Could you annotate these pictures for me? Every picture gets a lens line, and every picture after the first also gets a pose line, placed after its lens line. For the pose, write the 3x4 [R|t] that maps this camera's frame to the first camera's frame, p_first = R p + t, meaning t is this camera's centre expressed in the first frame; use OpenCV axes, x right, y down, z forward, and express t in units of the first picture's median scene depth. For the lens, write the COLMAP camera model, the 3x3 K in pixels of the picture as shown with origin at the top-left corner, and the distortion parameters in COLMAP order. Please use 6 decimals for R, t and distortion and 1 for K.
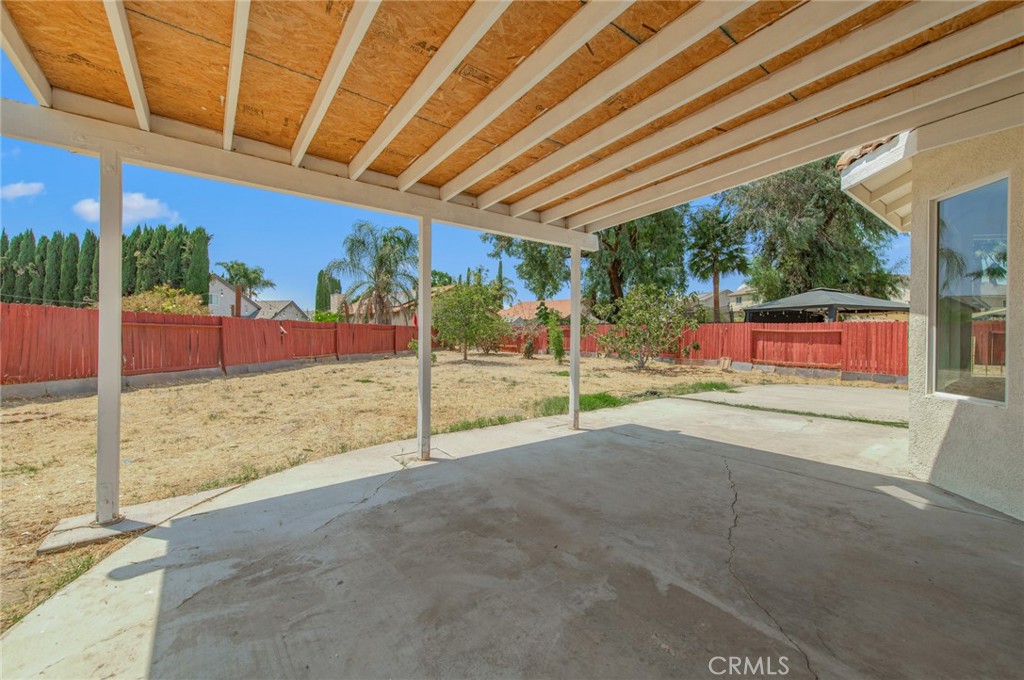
lens RADIAL K [[401.8, 0, 513.6], [0, 401.8, 339.1], [0, 0, 1]] dist [0.015567, -0.003682]
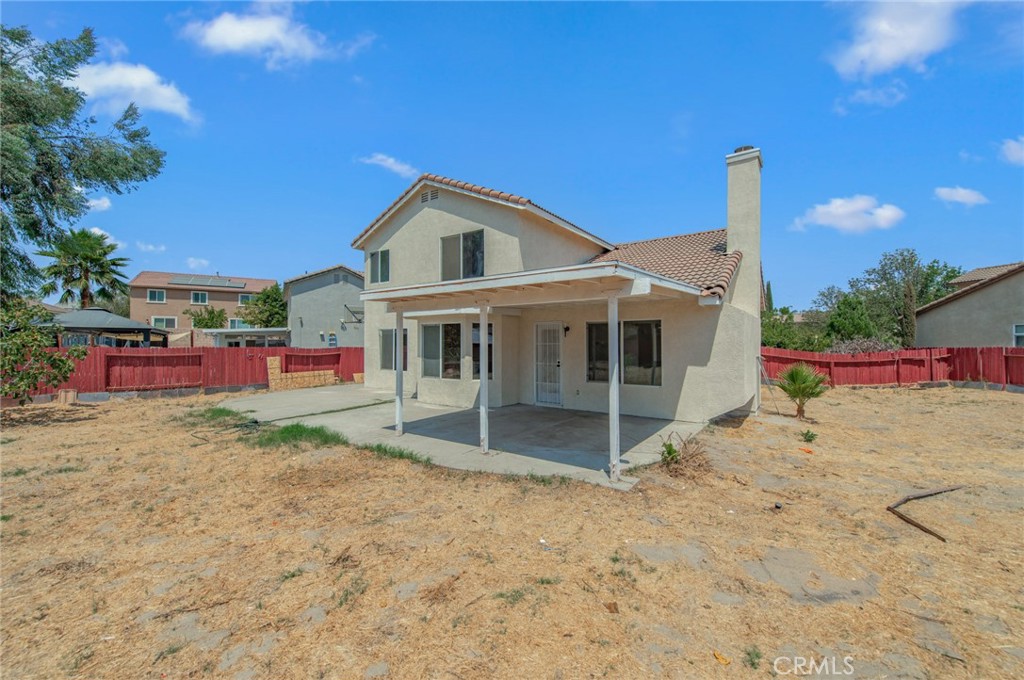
lens RADIAL K [[401.8, 0, 515.0], [0, 401.8, 340.6], [0, 0, 1]] dist [0.015567, -0.003682]
pose [[-0.289238, 0.002729, 0.957253, -0.585673], [0.011908, 0.999929, 0.000747, -0.048255], [-0.957183, 0.011615, -0.289250, 0.439702]]
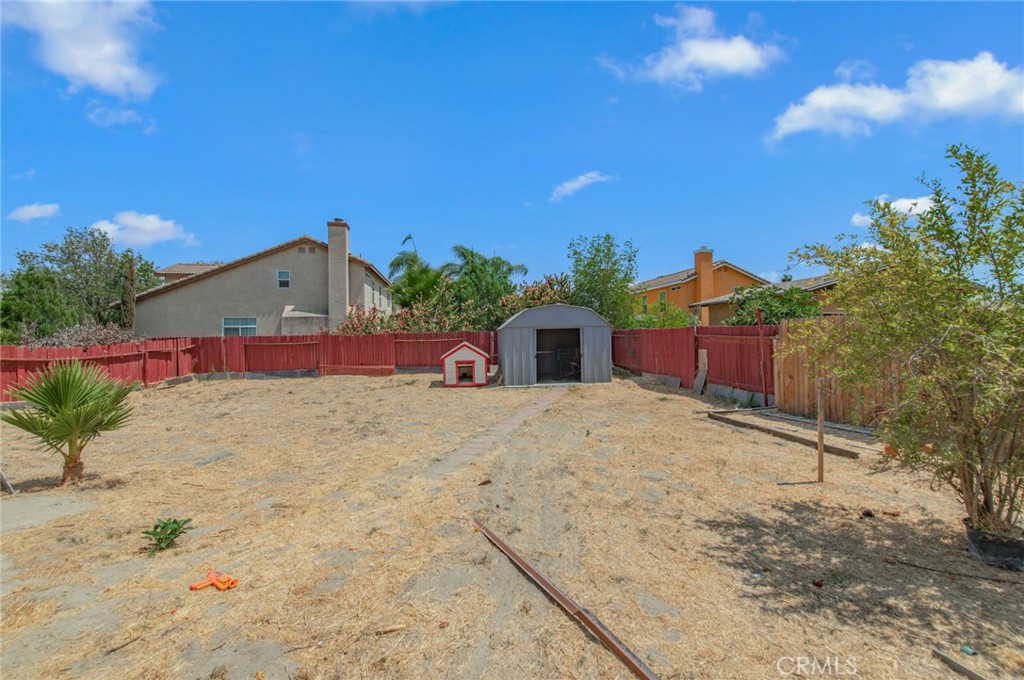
lens RADIAL K [[401.8, 0, 509.8], [0, 401.8, 331.6], [0, 0, 1]] dist [0.015567, -0.003682]
pose [[-0.947692, 0.003573, -0.319166, -0.220495], [0.004001, 0.999992, -0.000684, -0.019395], [0.319161, -0.001925, -0.947699, 0.122225]]
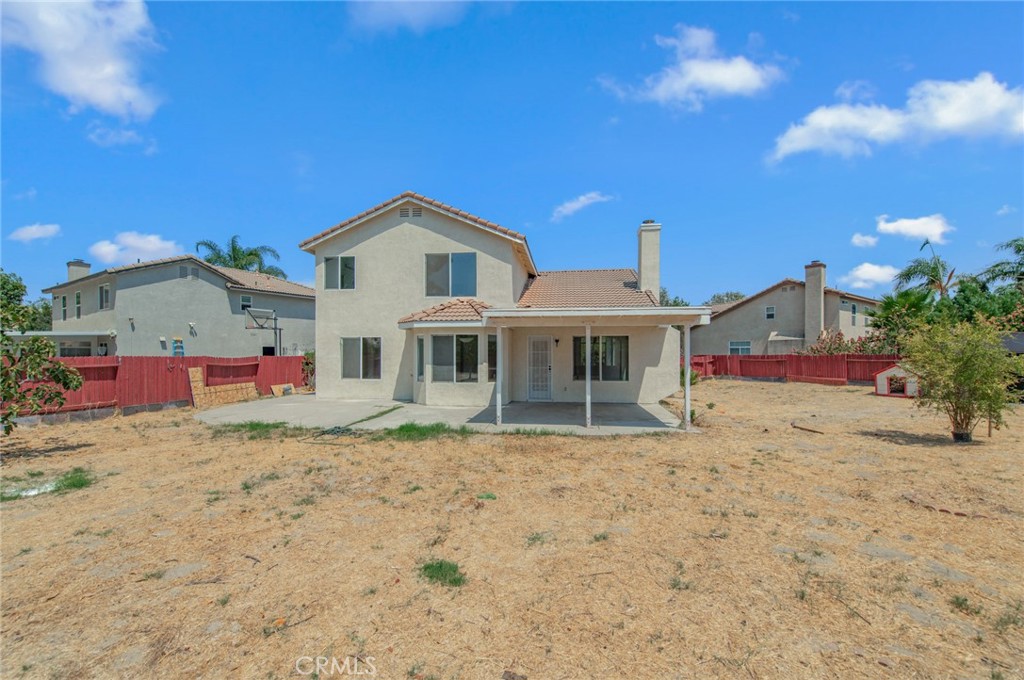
lens RADIAL K [[401.8, 0, 517.7], [0, 401.8, 355.0], [0, 0, 1]] dist [0.015567, -0.003682]
pose [[-0.706397, -0.007696, 0.707774, -0.509162], [0.006316, 0.999833, 0.017175, -0.052047], [-0.707787, 0.016603, -0.706230, 0.967747]]
